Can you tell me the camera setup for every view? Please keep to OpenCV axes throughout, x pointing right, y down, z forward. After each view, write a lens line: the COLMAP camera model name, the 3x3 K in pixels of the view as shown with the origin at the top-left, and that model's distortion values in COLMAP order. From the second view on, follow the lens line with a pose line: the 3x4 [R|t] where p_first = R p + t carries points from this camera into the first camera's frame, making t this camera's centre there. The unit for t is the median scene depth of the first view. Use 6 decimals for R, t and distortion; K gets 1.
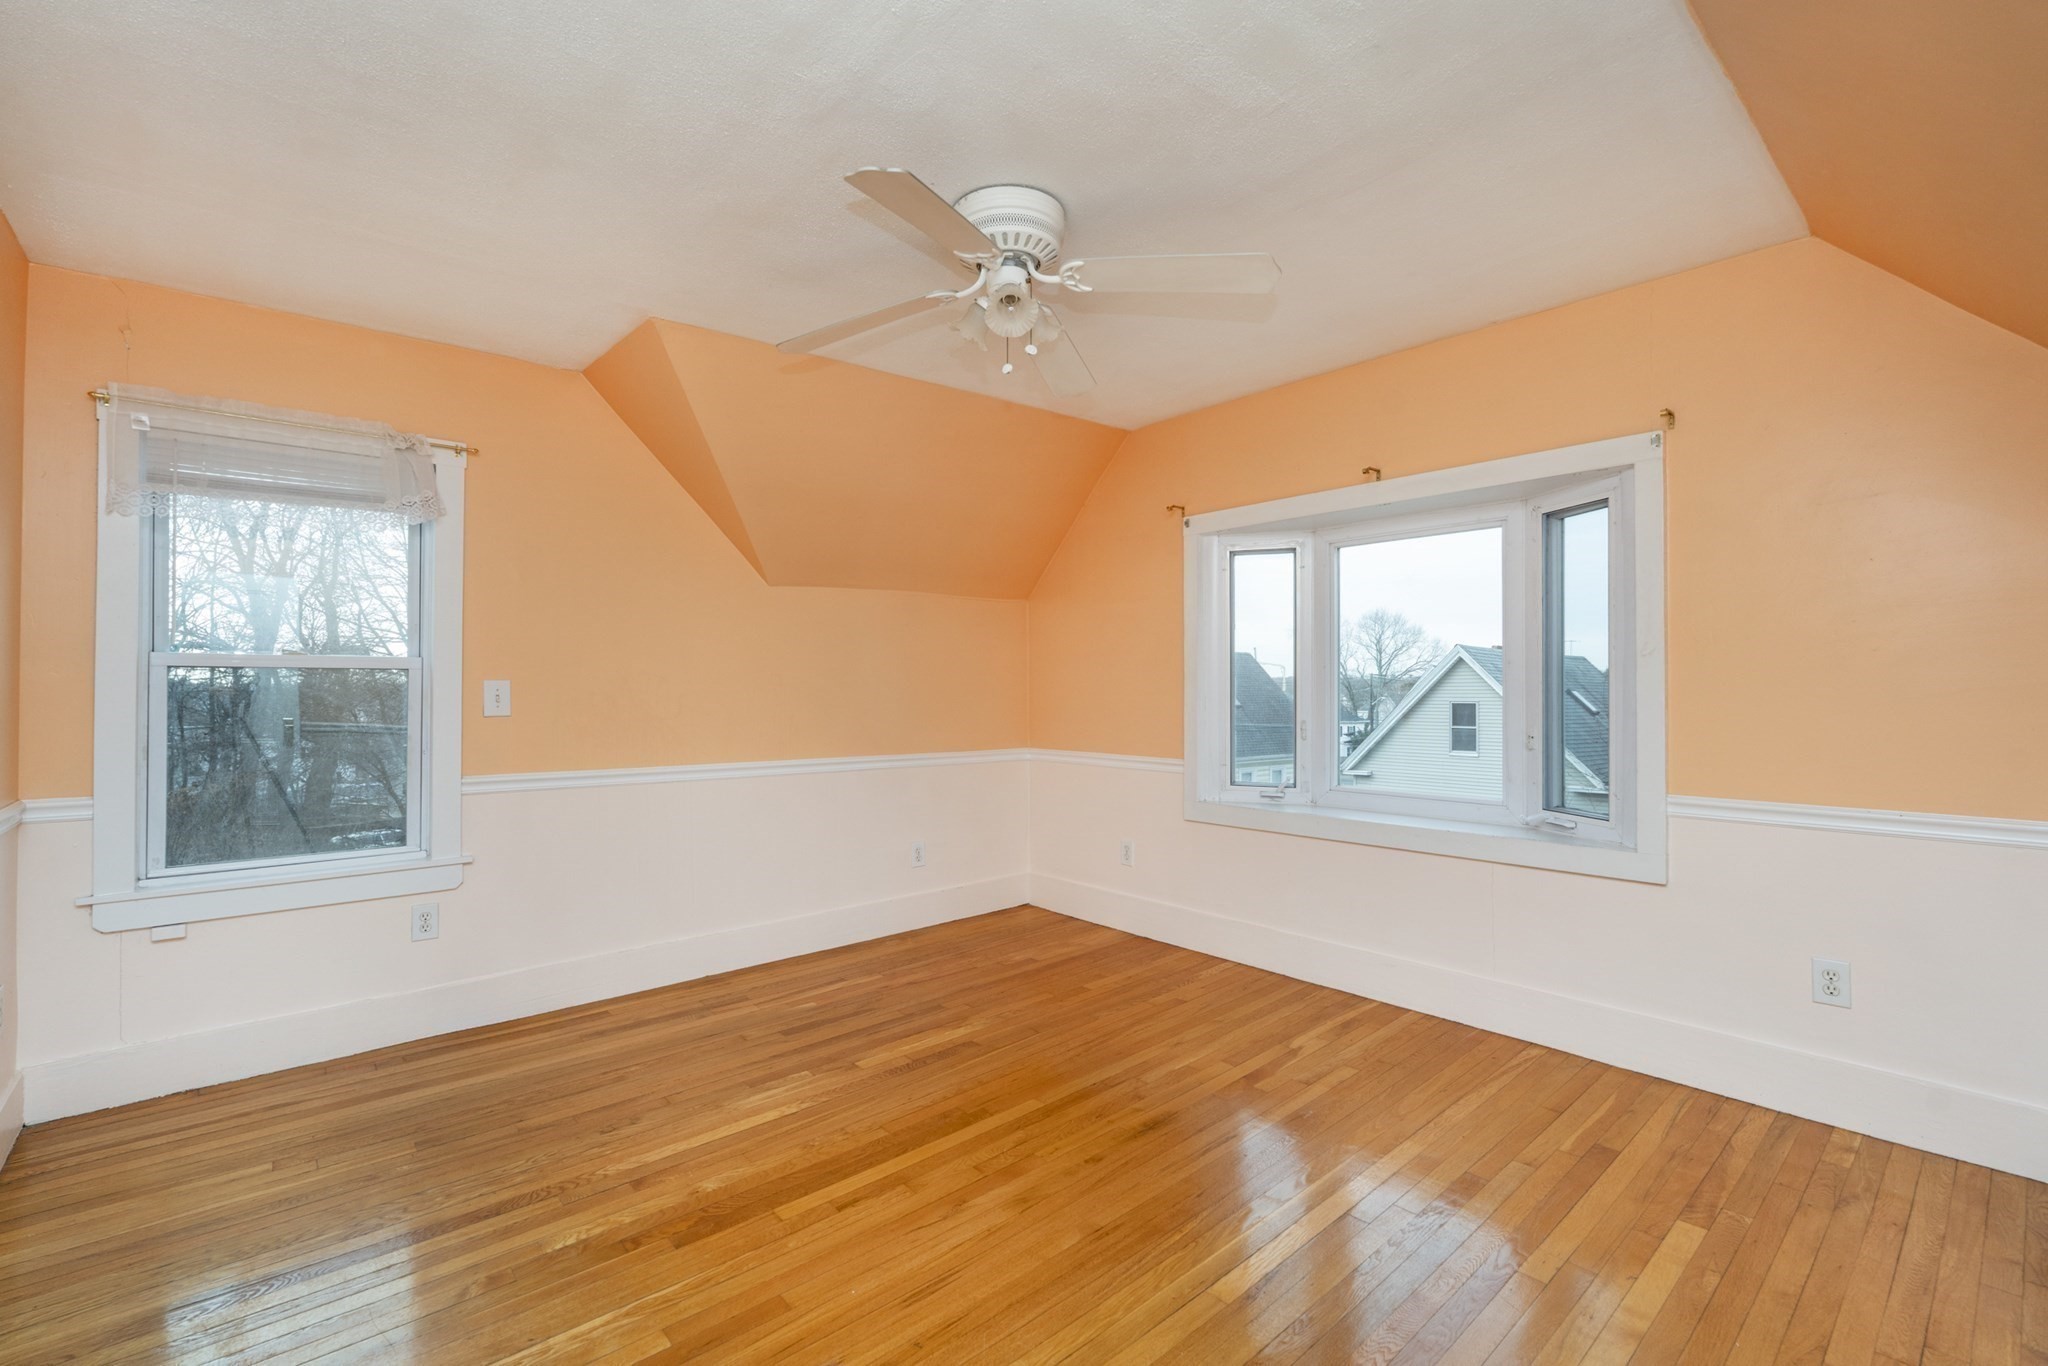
lens RADIAL K [[900.0, 0, 1019.3], [0, 900.0, 681.5], [0, 0, 1]] dist [-0.011285, 0.002704]
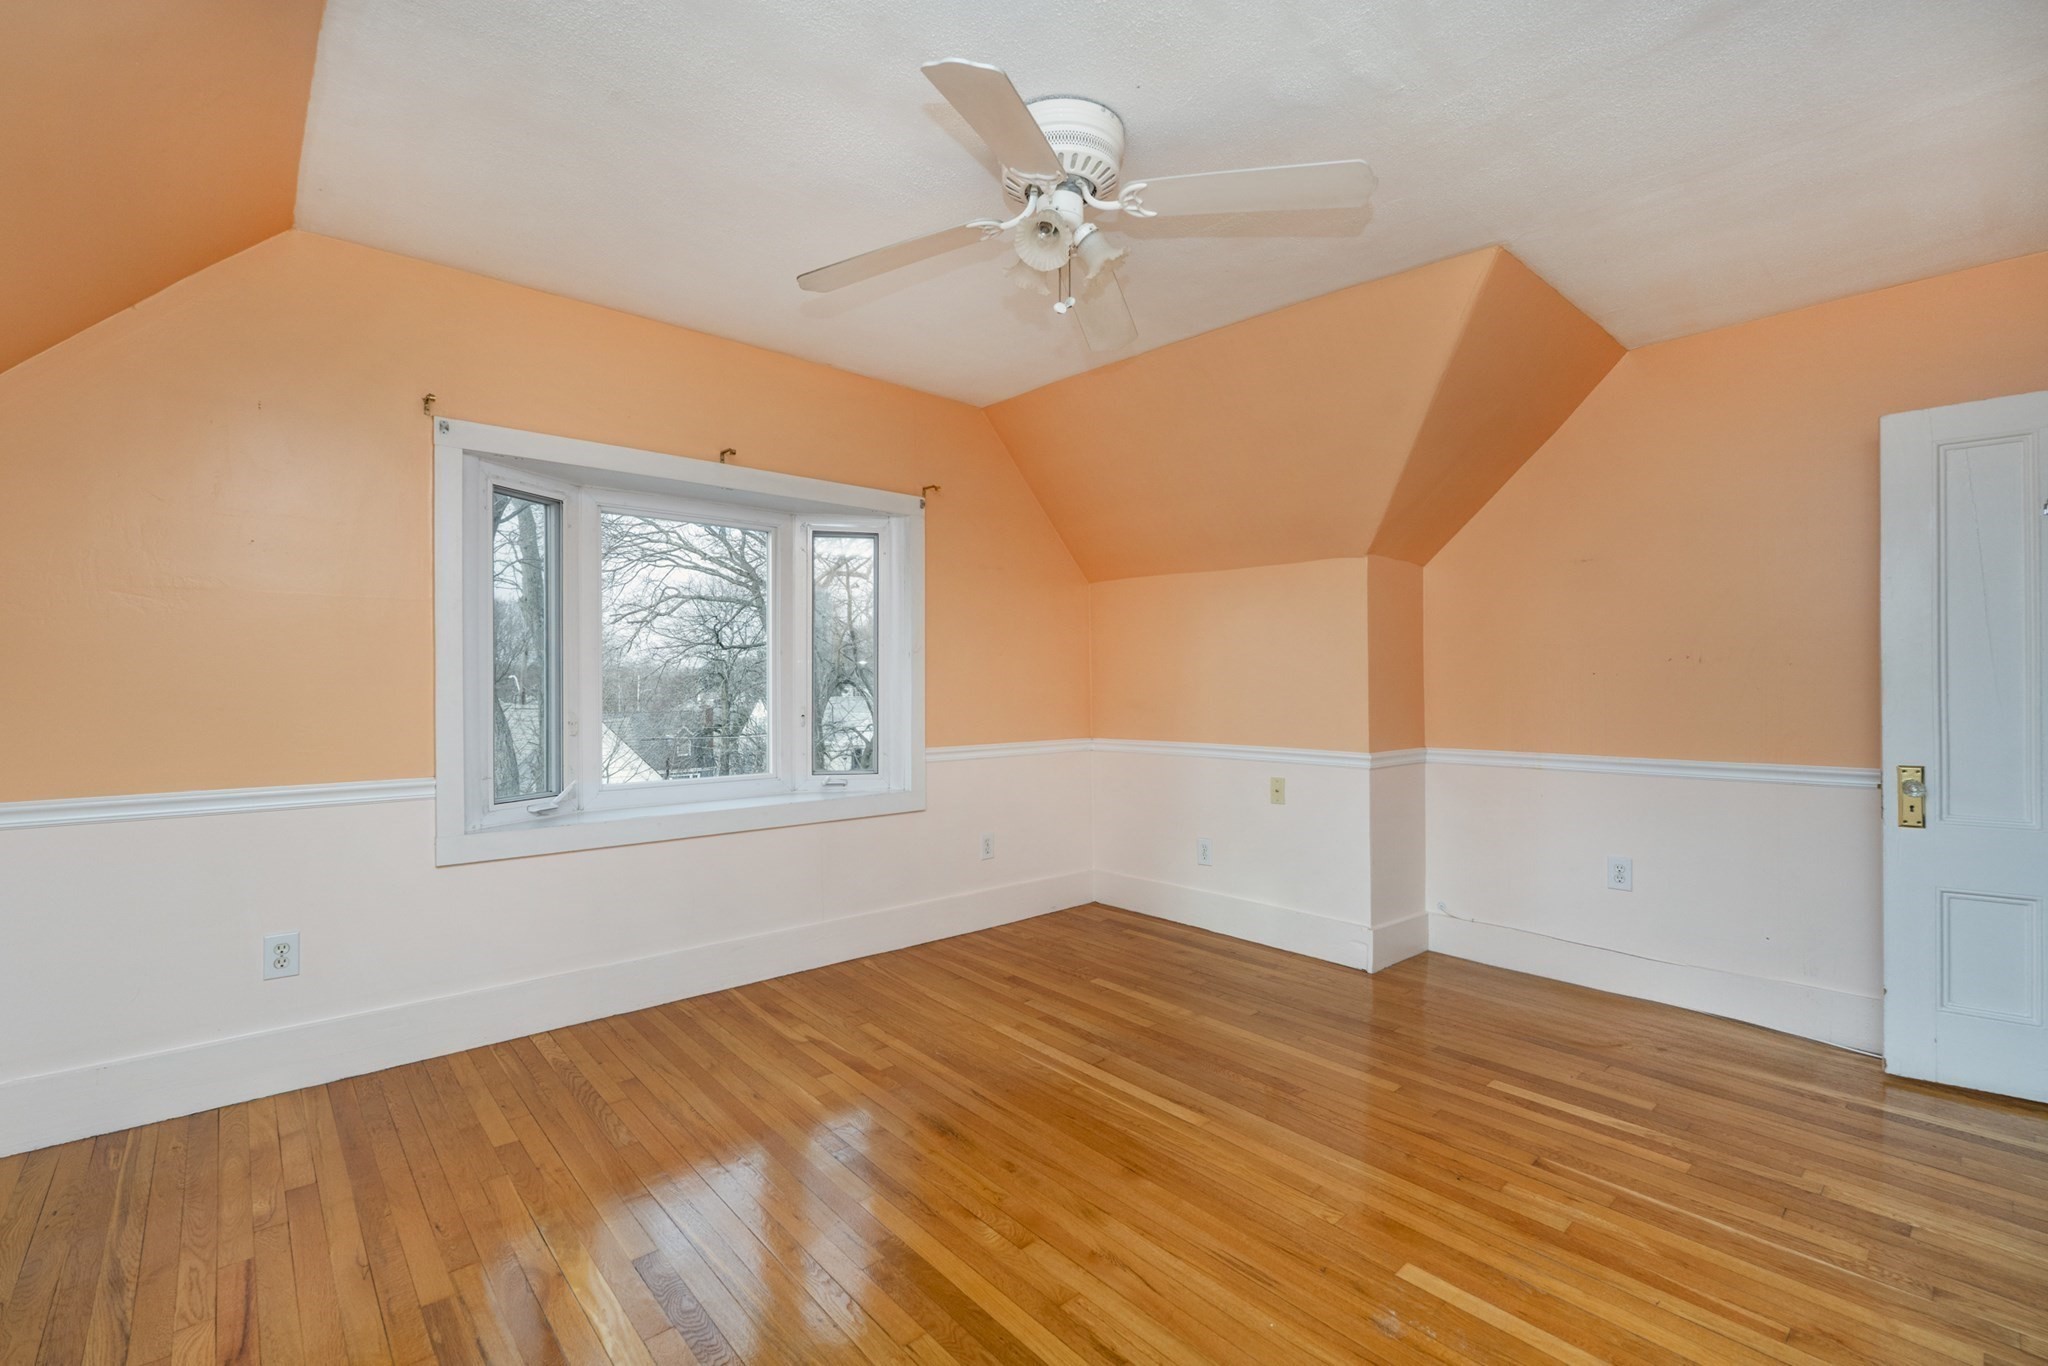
lens RADIAL K [[900.0, 0, 1017.9], [0, 900.0, 681.5], [0, 0, 1]] dist [-0.011285, 0.002704]
pose [[-0.018471, 0.002471, 0.999826, -0.663052], [-0.006825, 0.999973, -0.002598, 0.018469], [-0.999806, -0.006871, -0.018453, 0.776383]]
